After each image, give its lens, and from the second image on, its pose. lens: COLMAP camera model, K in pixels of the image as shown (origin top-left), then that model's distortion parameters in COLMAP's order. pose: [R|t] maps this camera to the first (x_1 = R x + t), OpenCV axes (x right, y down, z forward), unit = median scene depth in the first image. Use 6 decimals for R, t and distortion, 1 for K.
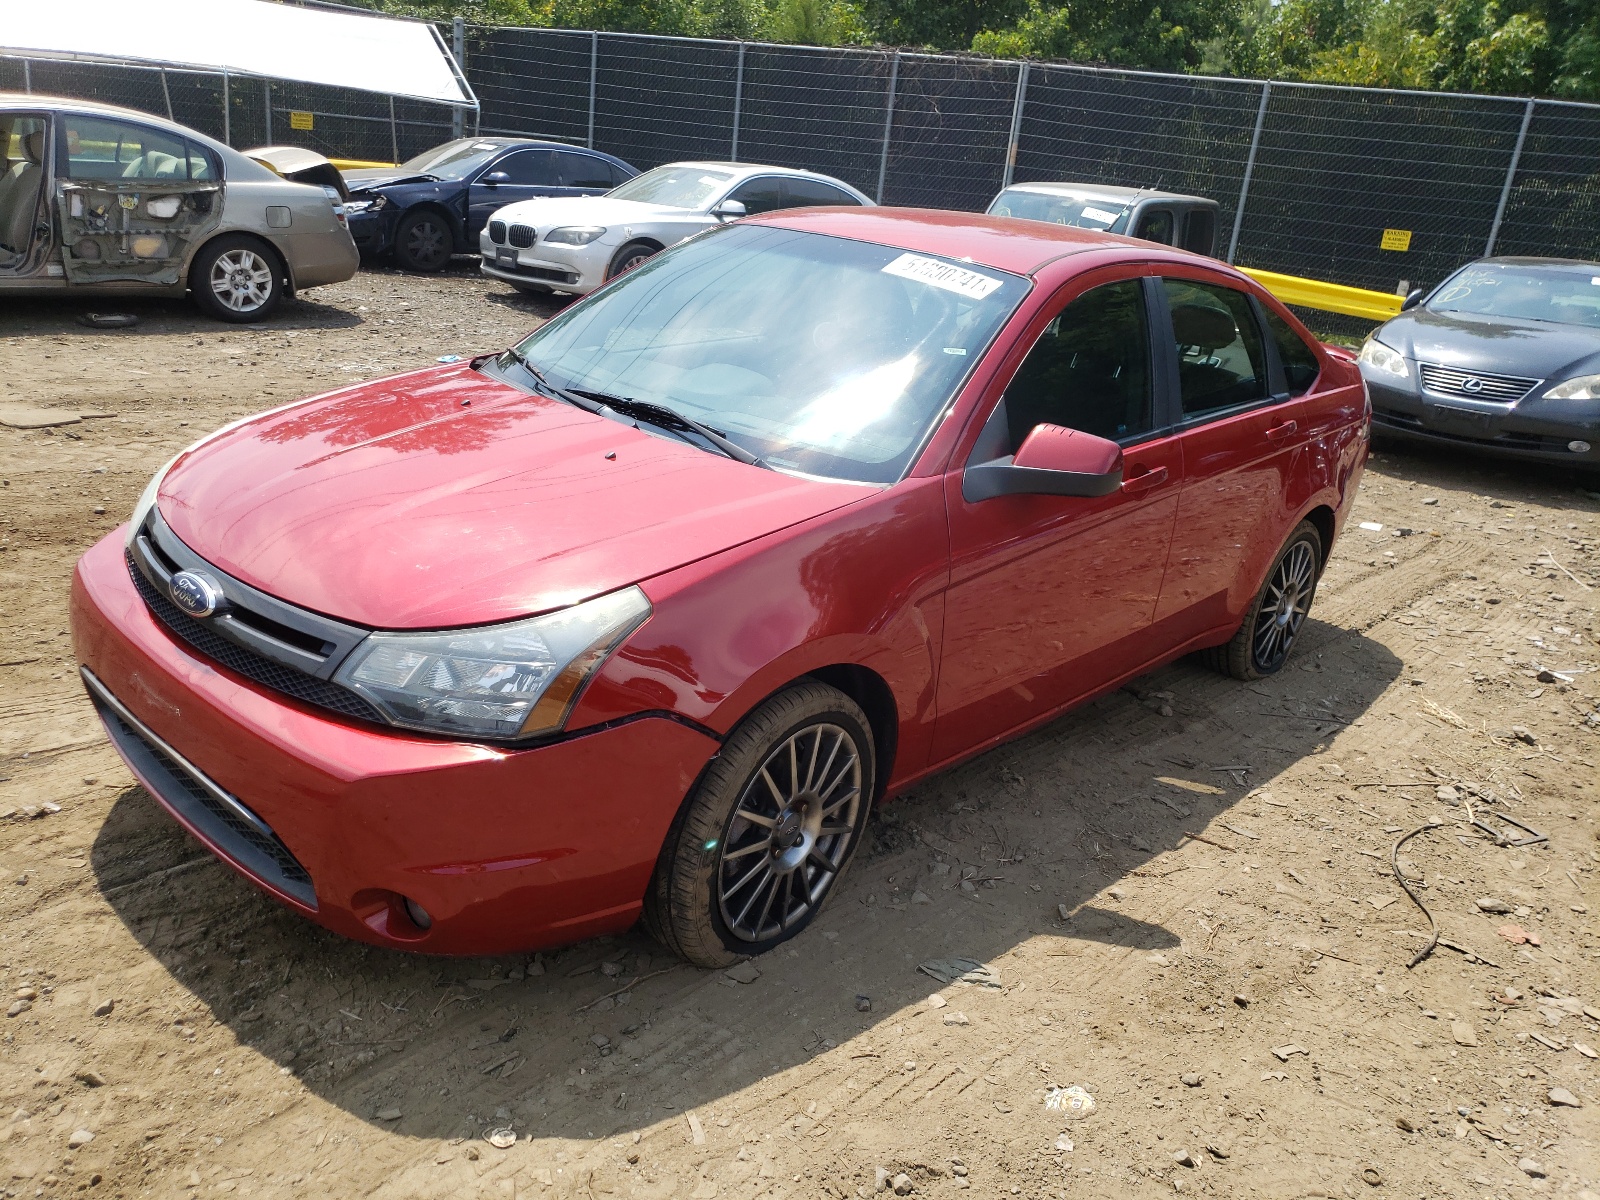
lens RADIAL K [[1253.9, 0, 800.0], [0, 1253.9, 600.0], [0, 0, 1]] dist [0.003329, 0.000211]
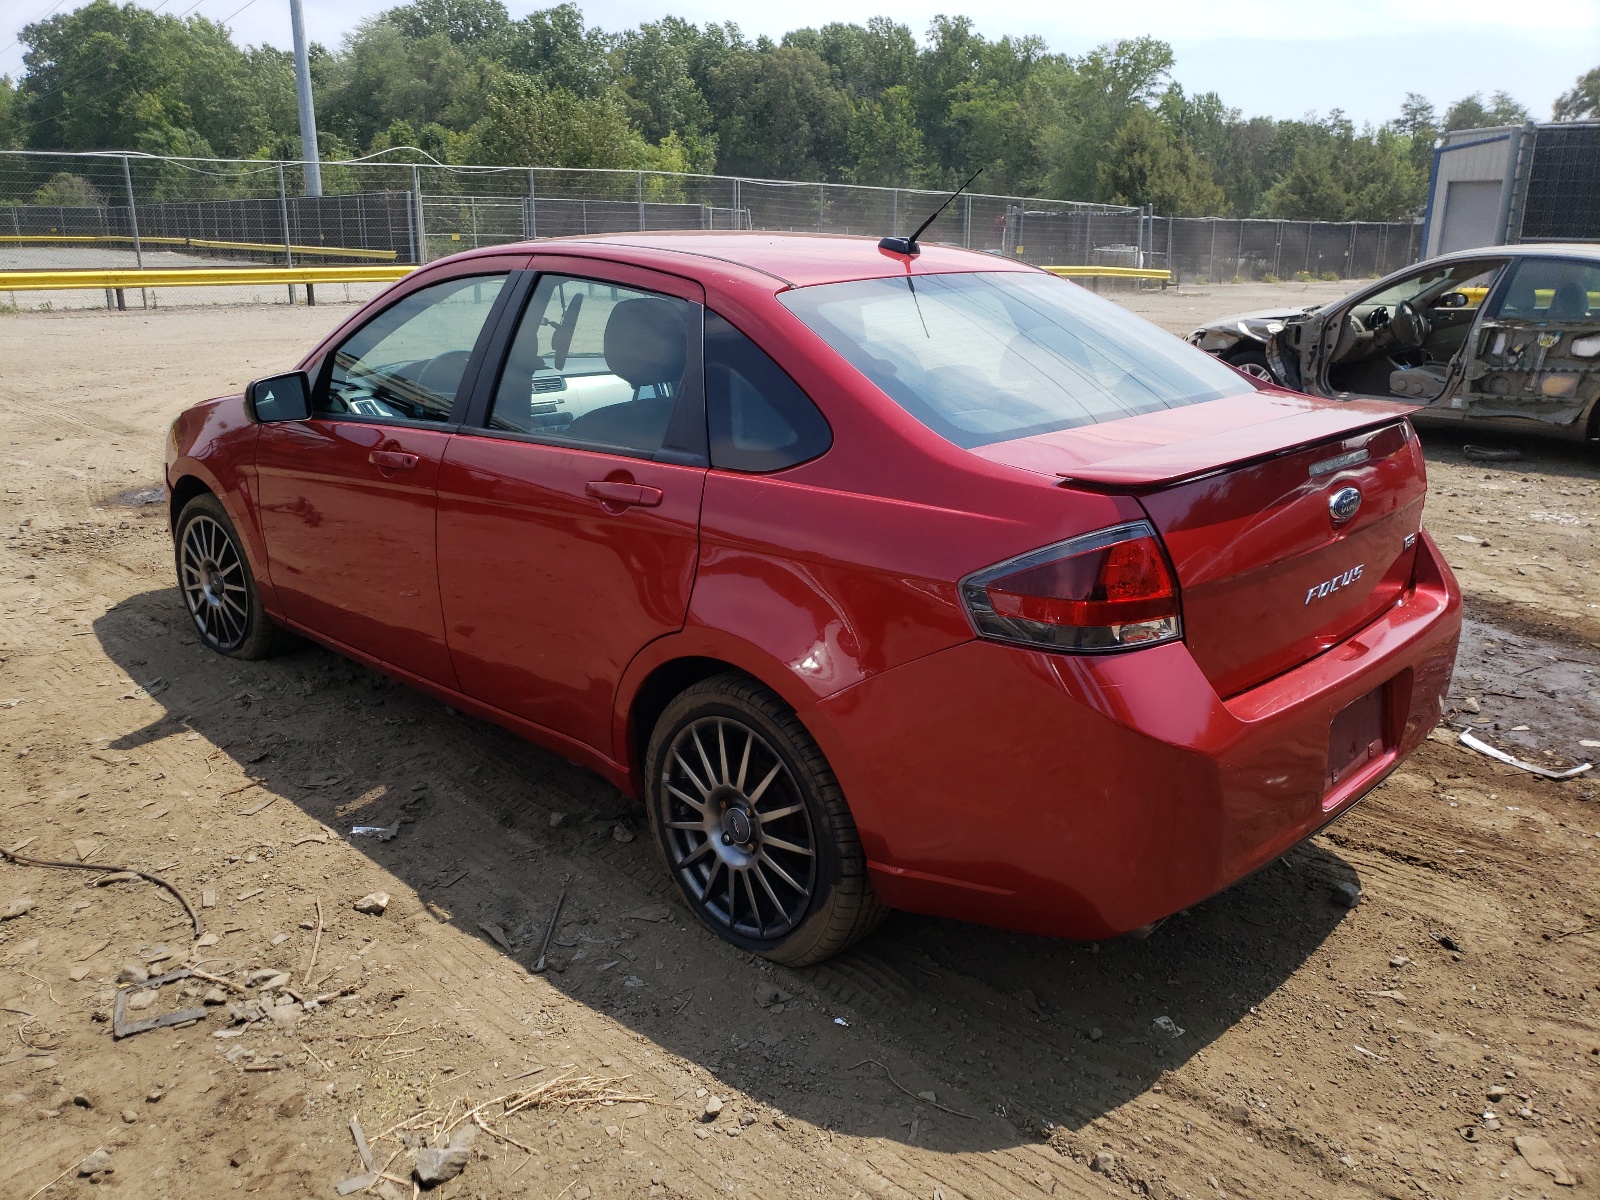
lens RADIAL K [[1253.9, 0, 800.0], [0, 1253.9, 600.0], [0, 0, 1]] dist [0.003329, 0.000211]
pose [[-0.047565, 0.176170, -0.983210, 0.502076], [-0.320748, 0.929502, 0.182064, -0.120522], [0.945970, 0.324022, 0.012294, 0.506496]]
